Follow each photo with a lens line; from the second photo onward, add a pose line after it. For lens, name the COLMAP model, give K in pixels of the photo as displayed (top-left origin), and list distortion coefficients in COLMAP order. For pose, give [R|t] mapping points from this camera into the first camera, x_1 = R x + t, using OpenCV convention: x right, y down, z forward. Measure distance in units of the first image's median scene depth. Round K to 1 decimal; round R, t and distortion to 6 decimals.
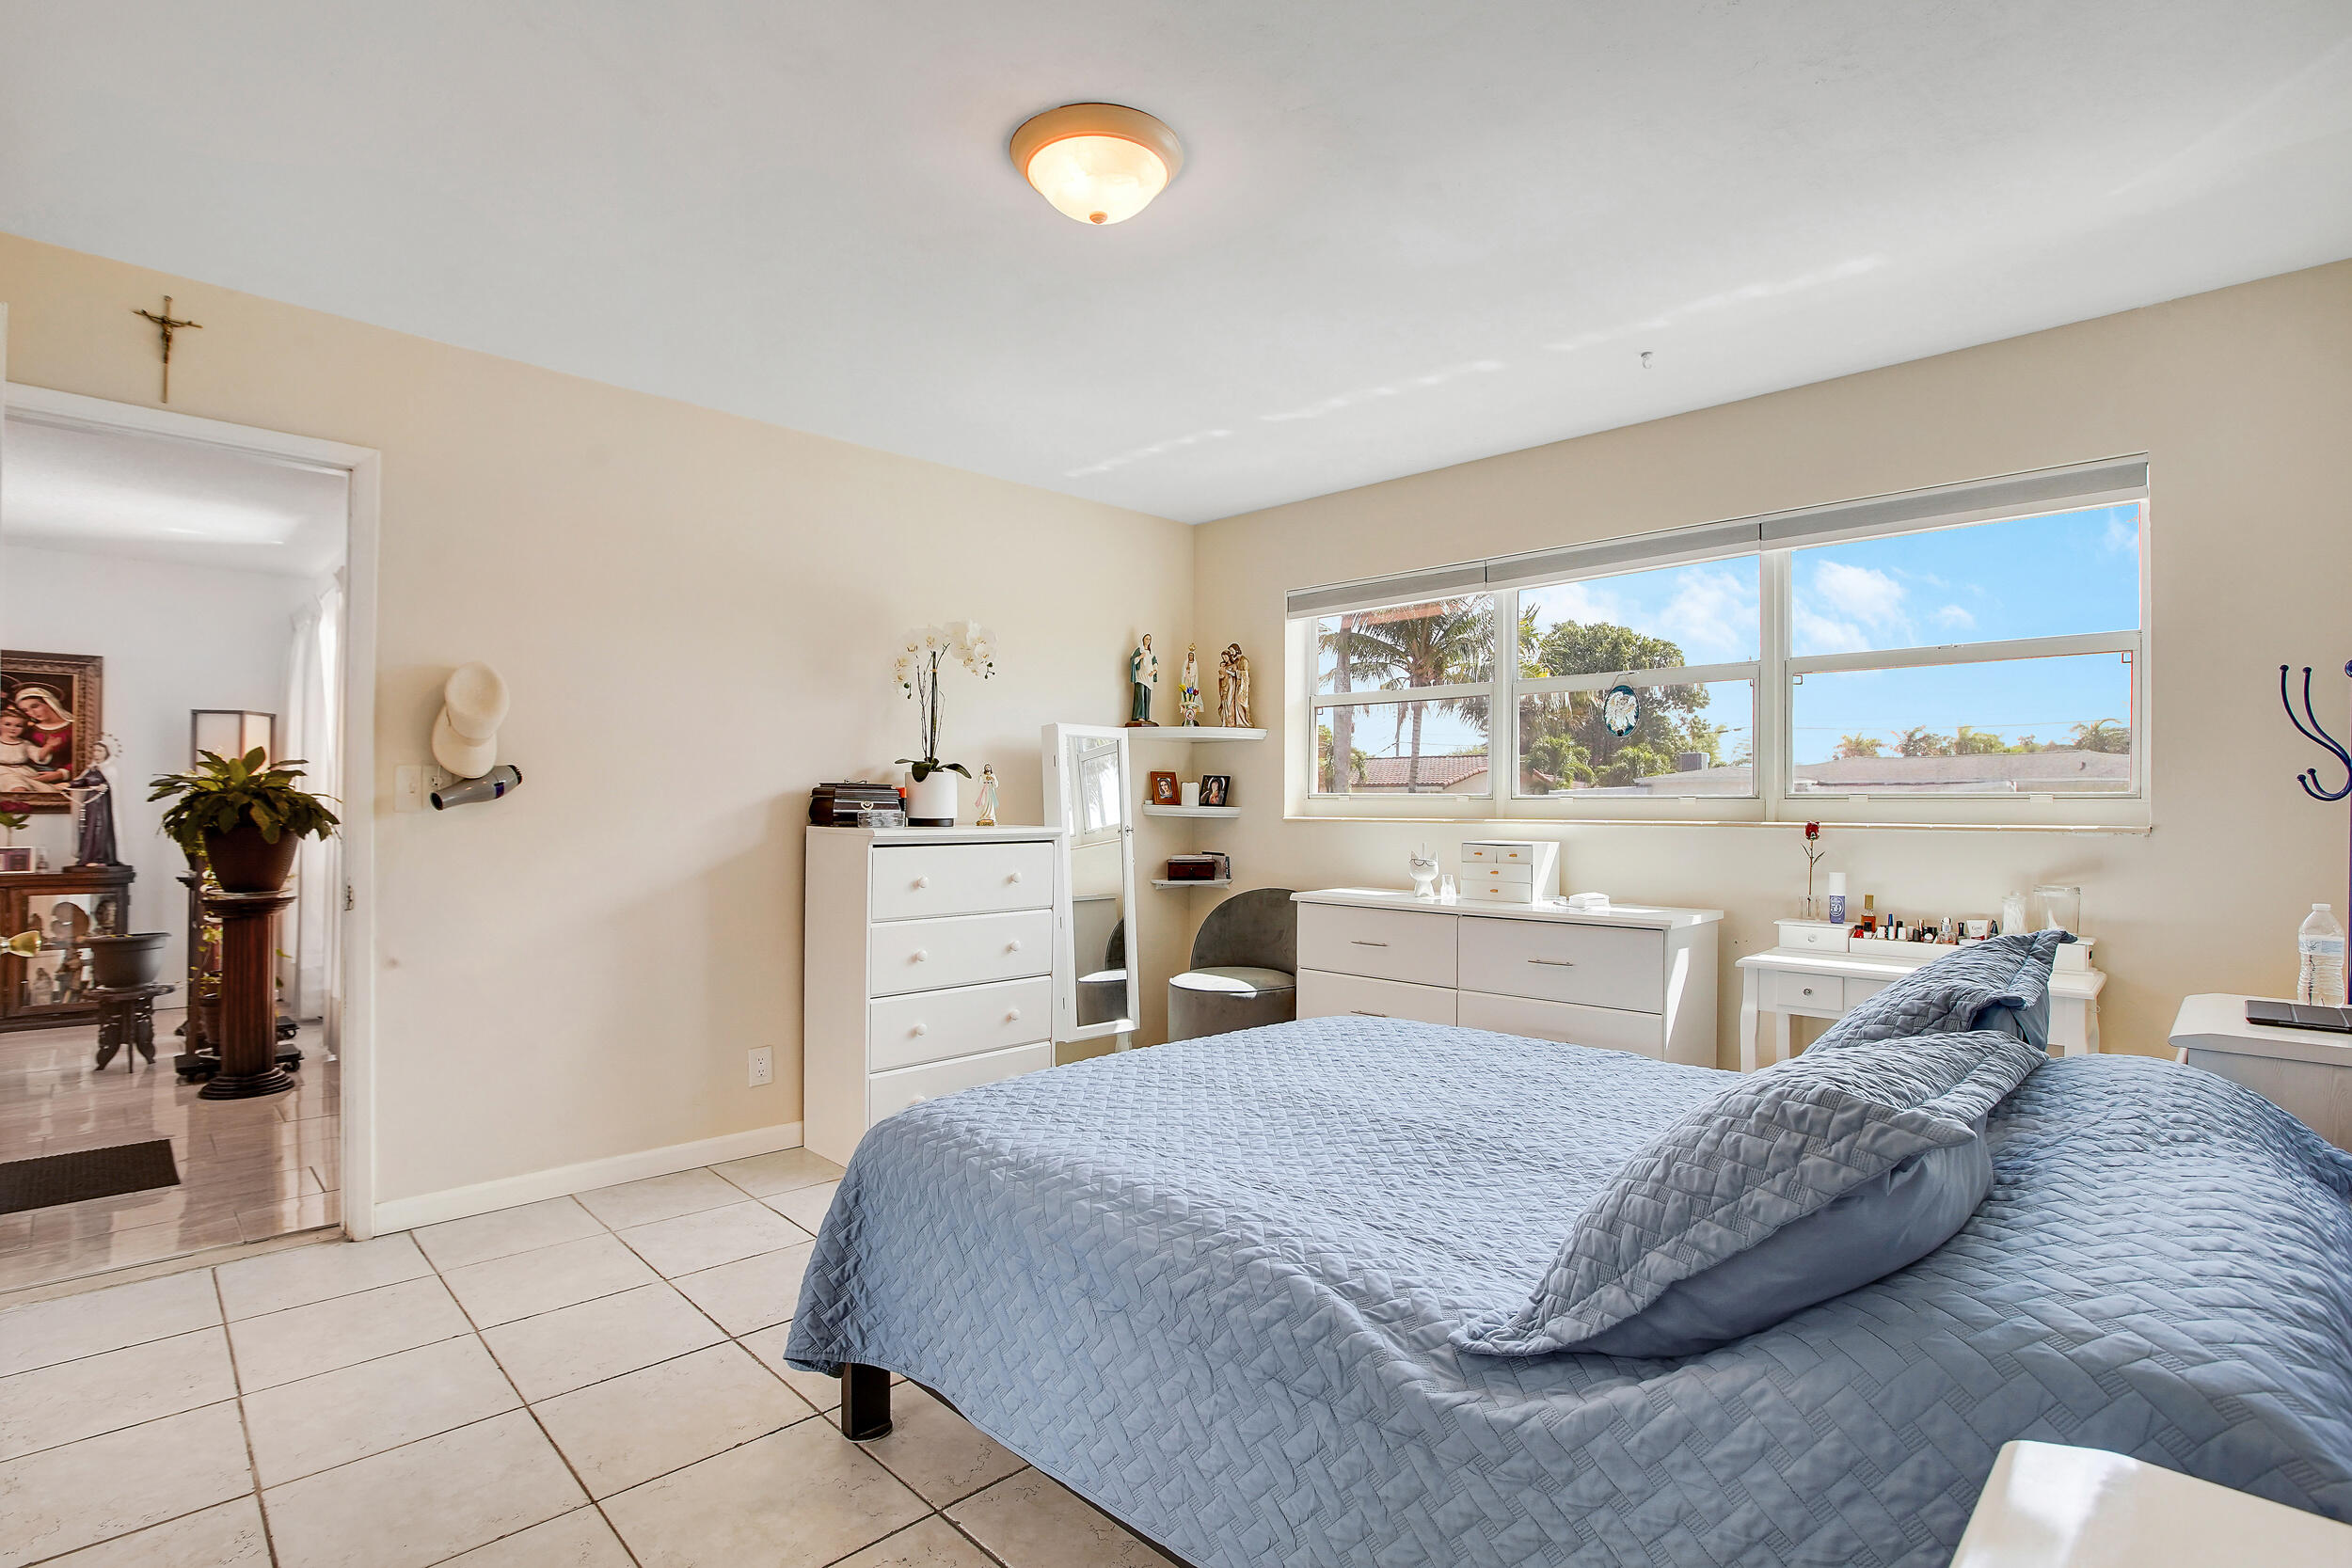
lens RADIAL K [[1111.8, 0, 1160.8], [0, 1111.8, 798.5], [0, 0, 1]] dist [-0.055610, 0.021669]
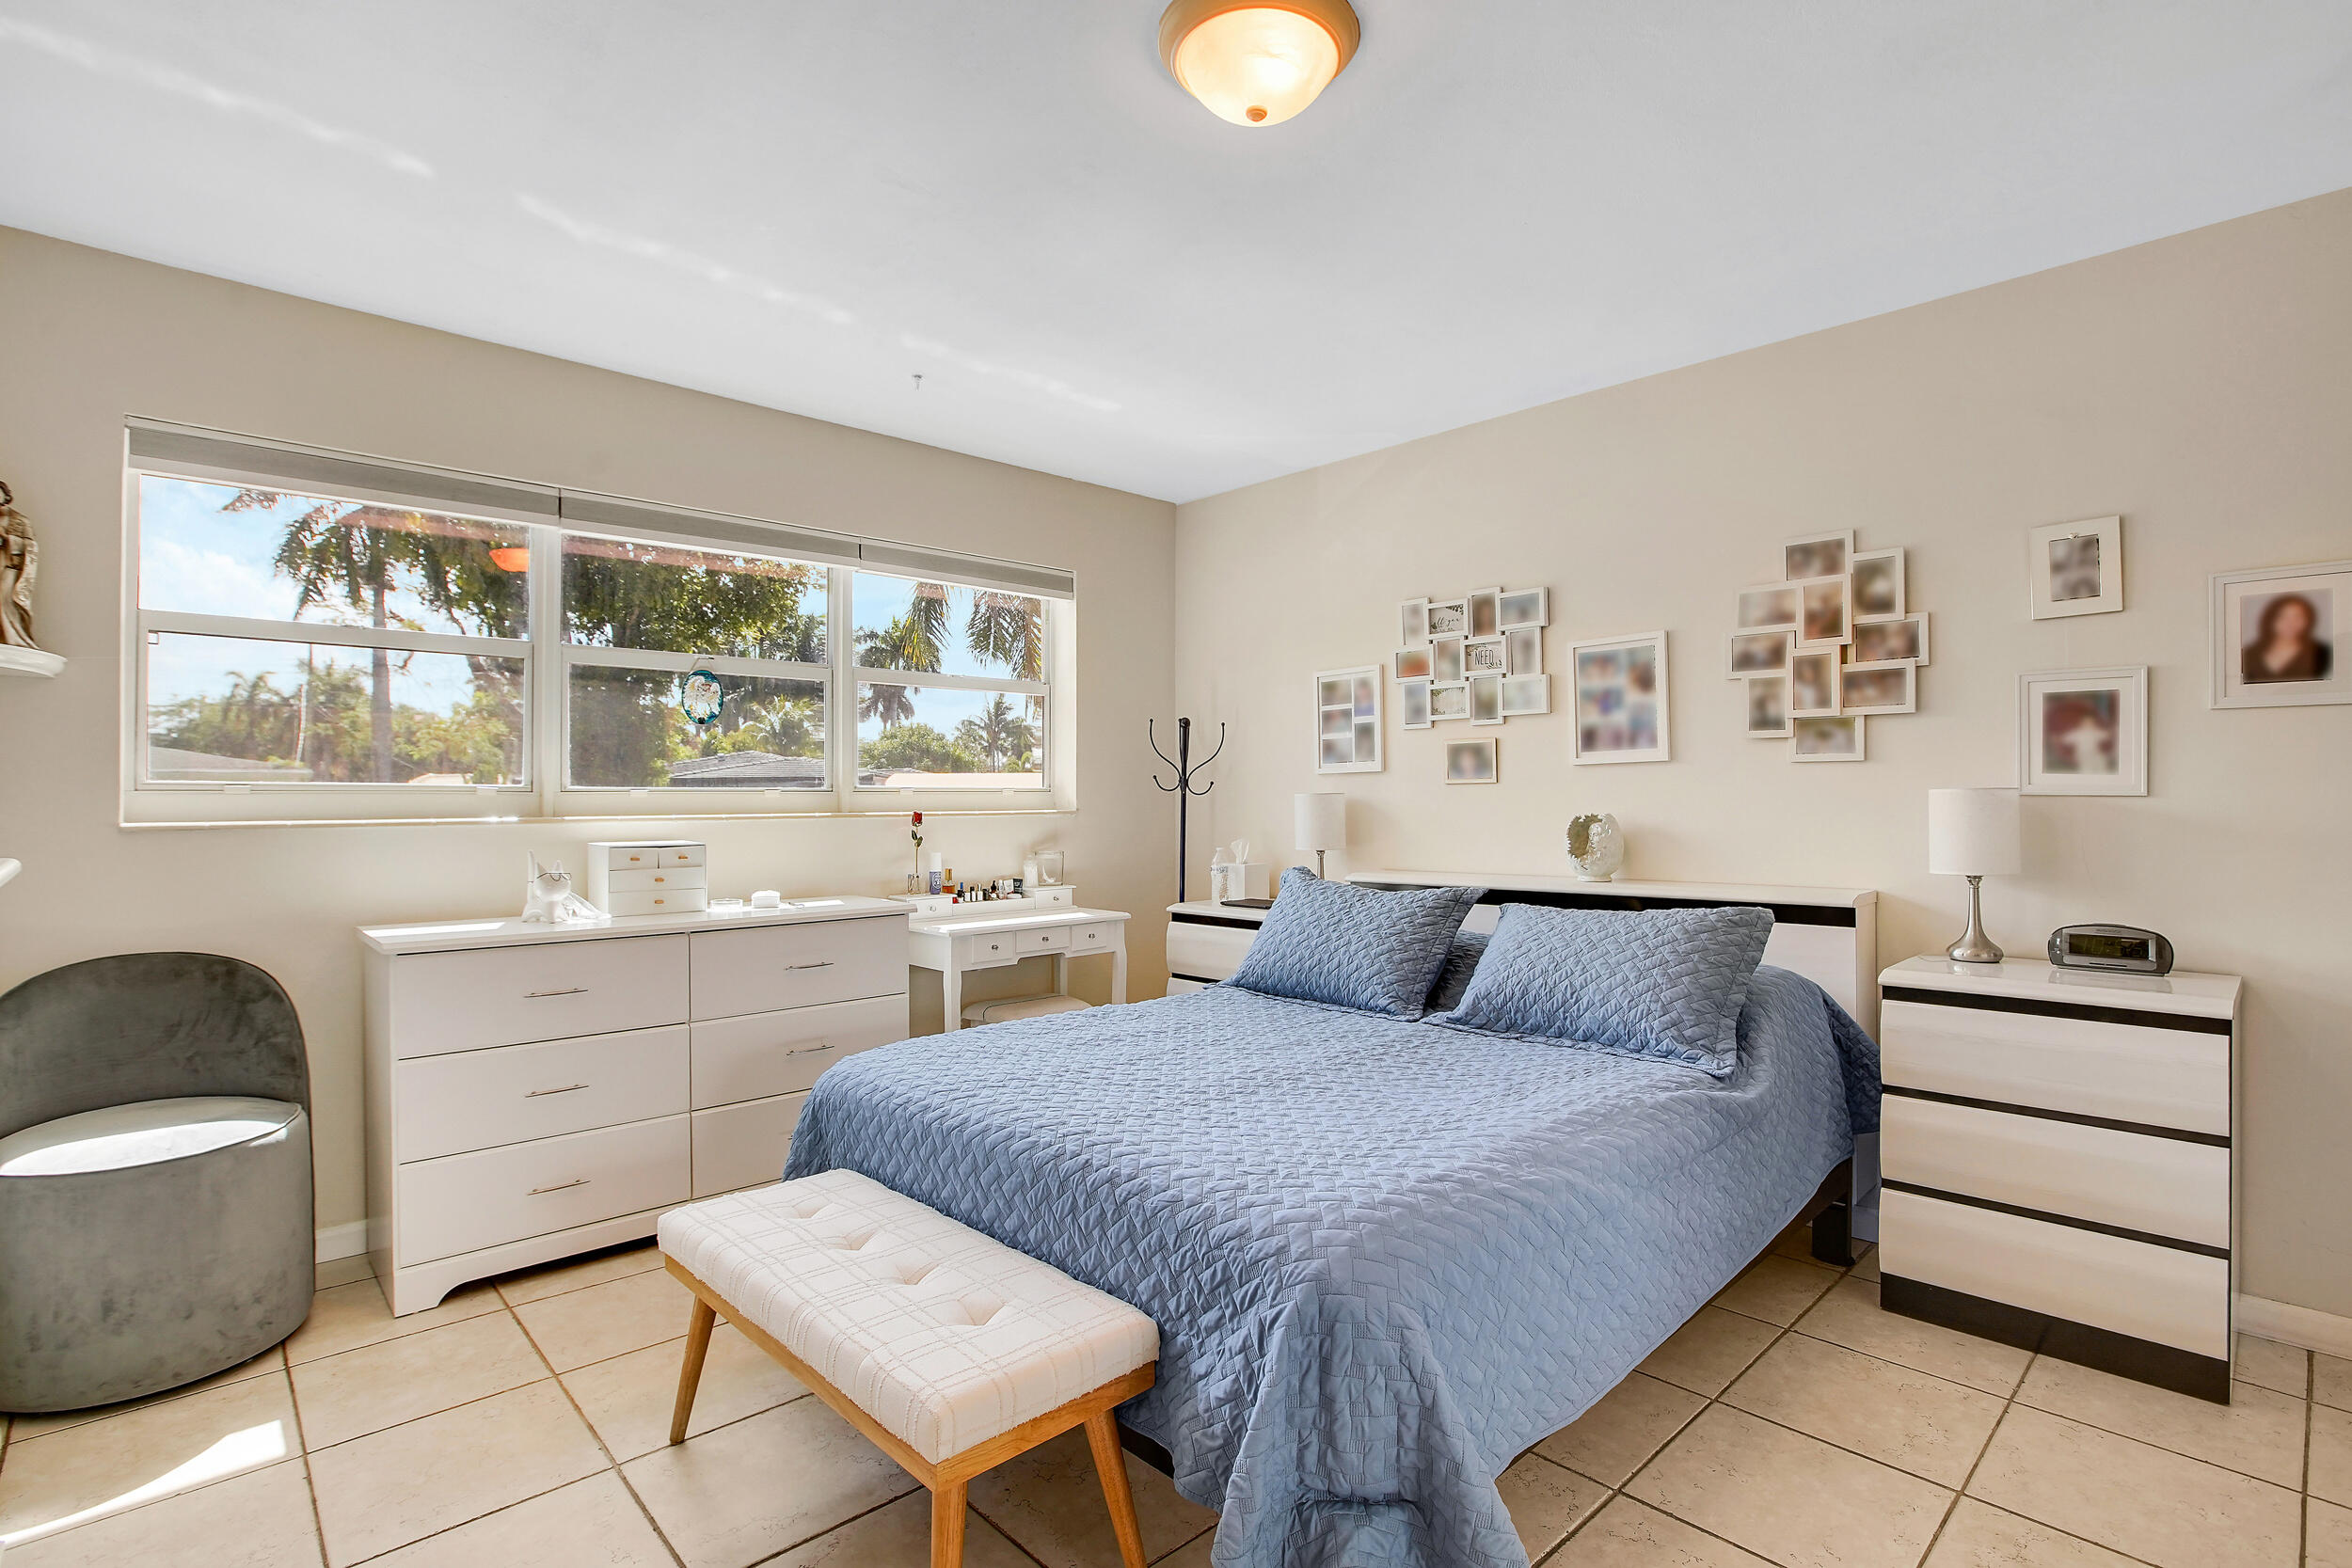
lens RADIAL K [[1111.8, 0, 1160.8], [0, 1111.8, 798.5], [0, 0, 1]] dist [-0.055610, 0.021669]
pose [[0.036795, -0.008011, 0.999291, -0.509384], [-0.006373, 0.999946, 0.008251, -0.003821], [-0.999303, -0.006672, 0.036742, 0.588073]]
